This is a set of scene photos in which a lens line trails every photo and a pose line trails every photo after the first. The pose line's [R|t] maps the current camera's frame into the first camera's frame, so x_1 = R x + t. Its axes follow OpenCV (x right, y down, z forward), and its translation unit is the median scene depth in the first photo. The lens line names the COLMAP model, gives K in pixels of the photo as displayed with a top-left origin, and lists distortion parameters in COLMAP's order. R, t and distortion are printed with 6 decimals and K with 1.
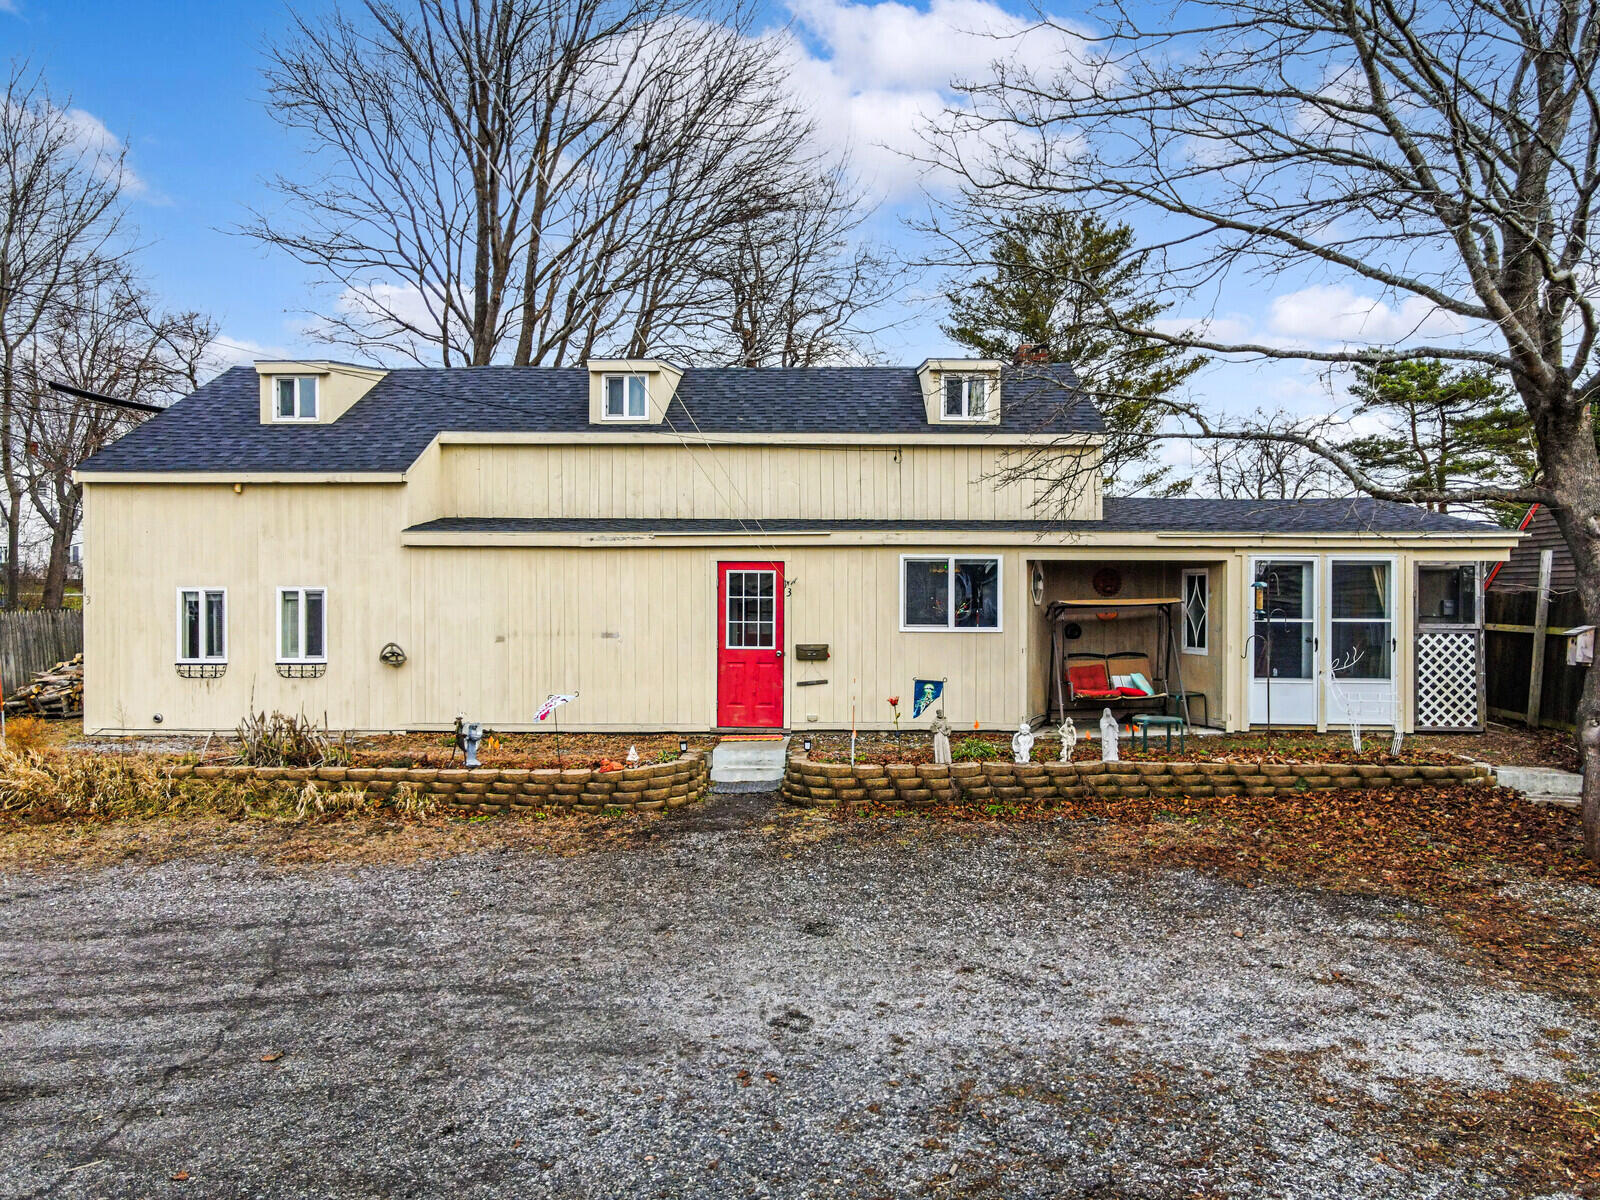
lens RADIAL K [[1255.5, 0, 800.0], [0, 1255.5, 600.0], [0, 0, 1]] dist [0.069231, 0.000526]
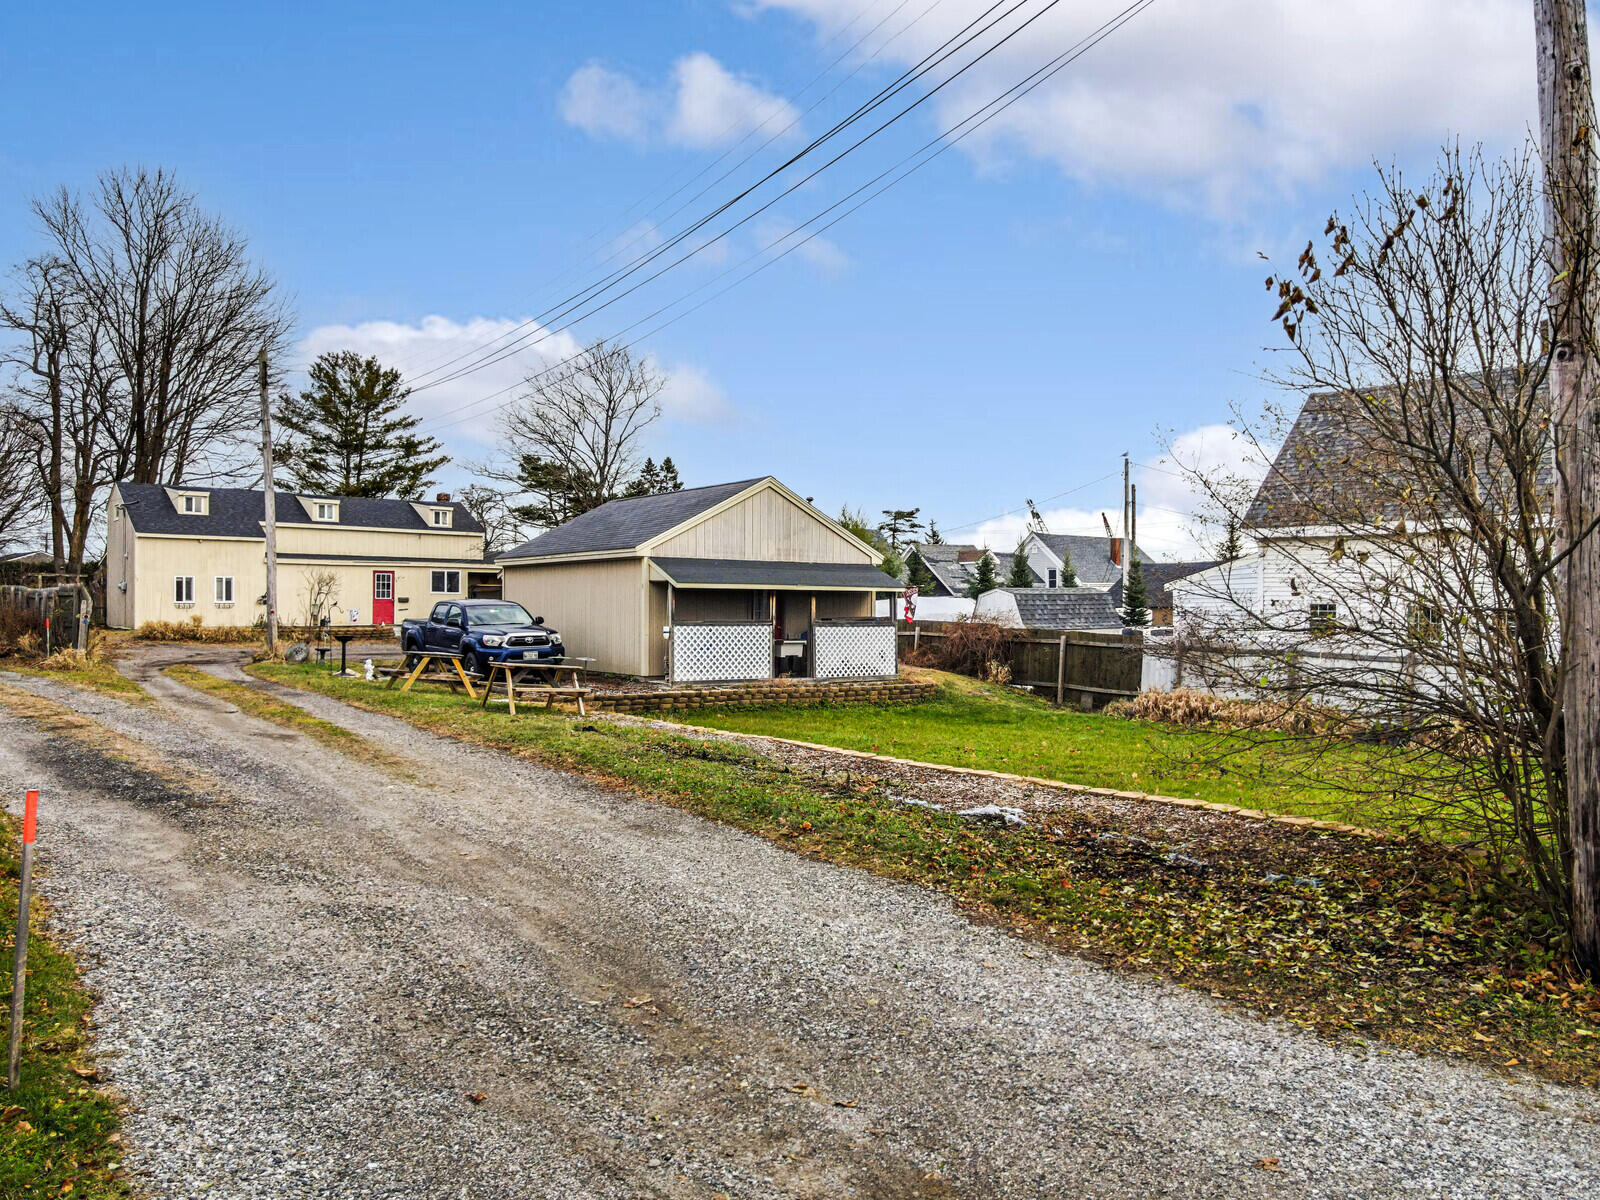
lens RADIAL K [[1118.4, 0, 800.0], [0, 1118.4, 600.0], [0, 0, 1]] dist [0.000433, 0.000118]
pose [[0.773774, 0.008432, 0.633406, -0.987234], [-0.005330, 0.999963, -0.006800, 0.054857], [-0.633440, 0.001885, 0.773790, -1.786244]]
